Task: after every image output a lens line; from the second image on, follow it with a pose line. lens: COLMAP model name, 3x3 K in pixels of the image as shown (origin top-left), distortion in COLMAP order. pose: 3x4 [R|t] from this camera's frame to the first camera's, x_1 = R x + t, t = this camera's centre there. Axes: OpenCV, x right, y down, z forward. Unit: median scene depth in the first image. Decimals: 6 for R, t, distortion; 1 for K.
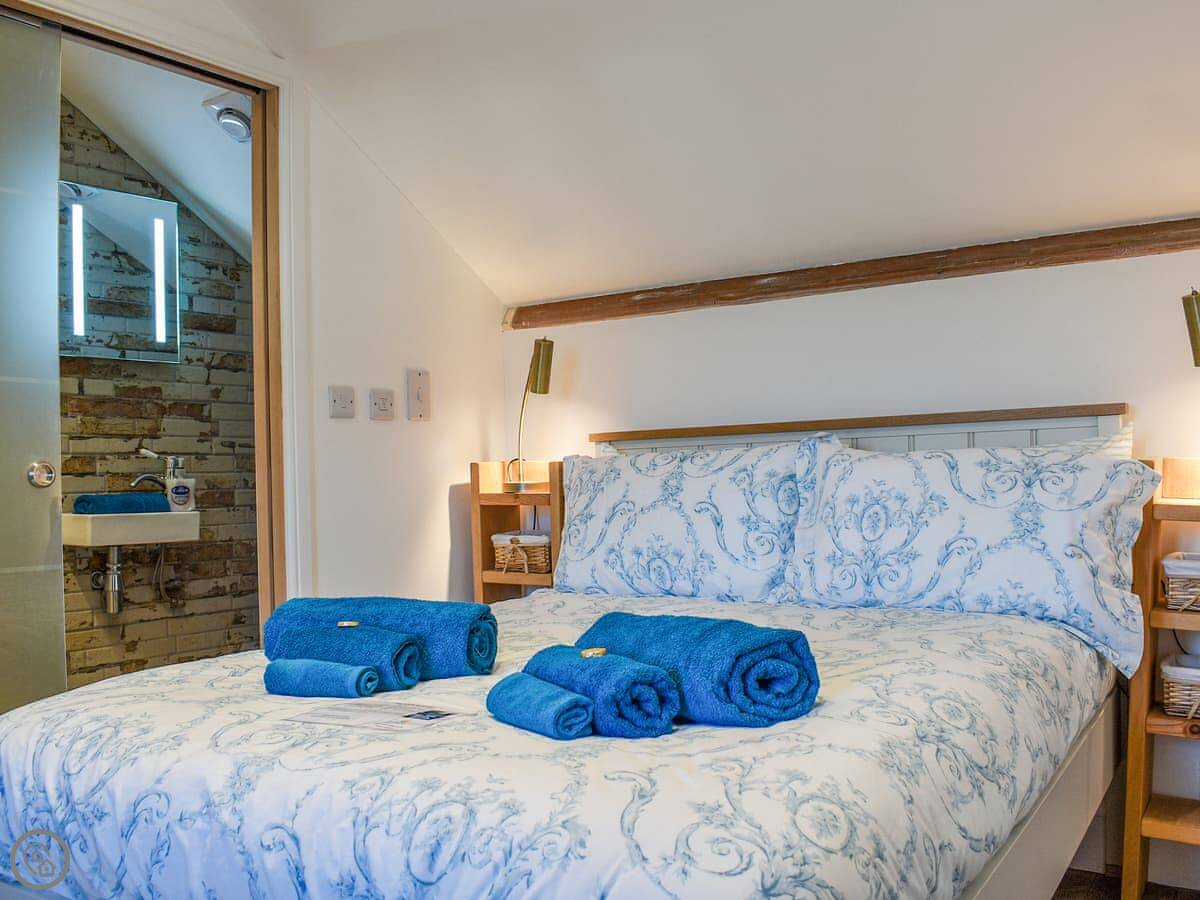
lens RADIAL K [[1042.6, 0, 604.3], [0, 1042.6, 471.2], [0, 0, 1]] dist [-0.092645, 0.003476]
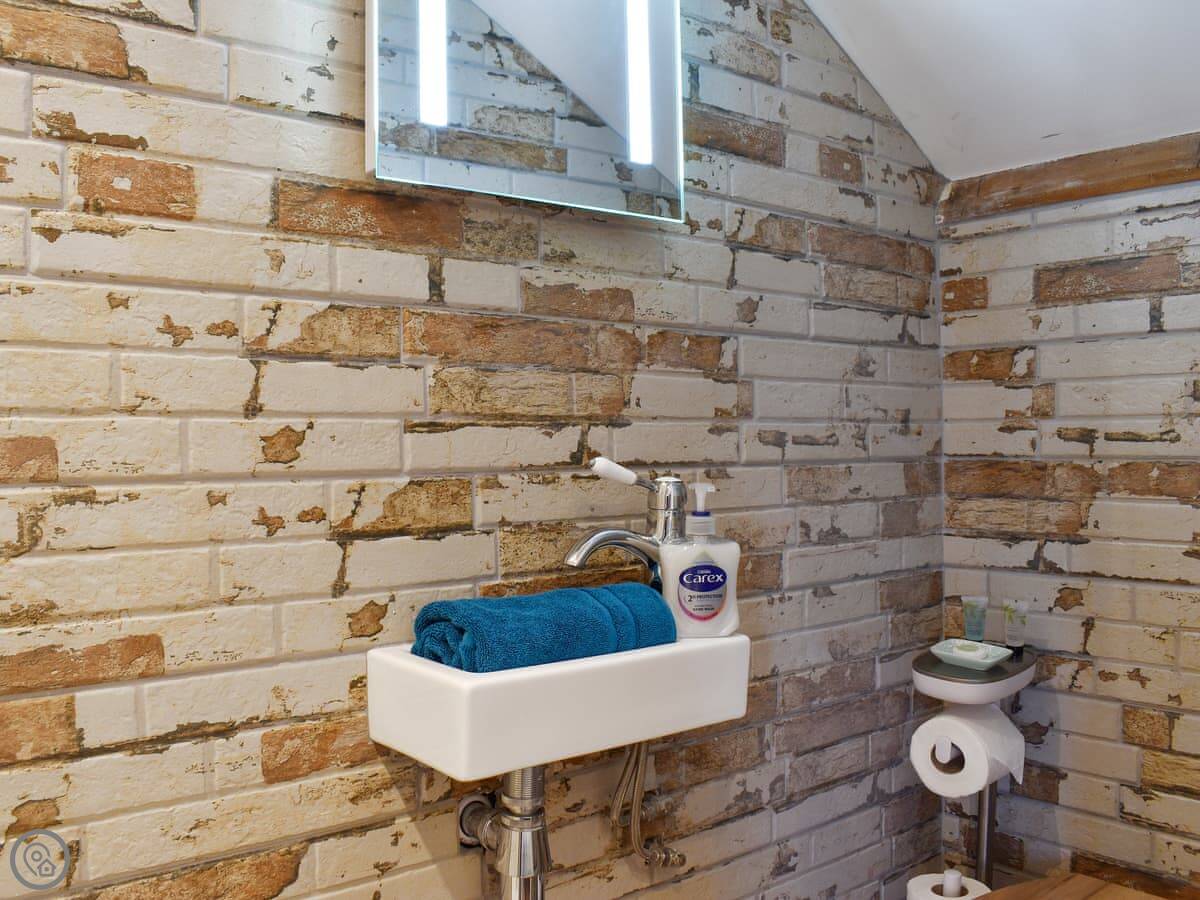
lens RADIAL K [[1090.5, 0, 598.4], [0, 1090.5, 432.0], [0, 0, 1]] dist [-0.089748, -0.001740]
pose [[0.955411, 0.009401, -0.295129, -0.324079], [-0.010814, 0.999937, -0.003153, -0.028108], [0.295080, 0.006204, 0.955452, 0.609693]]
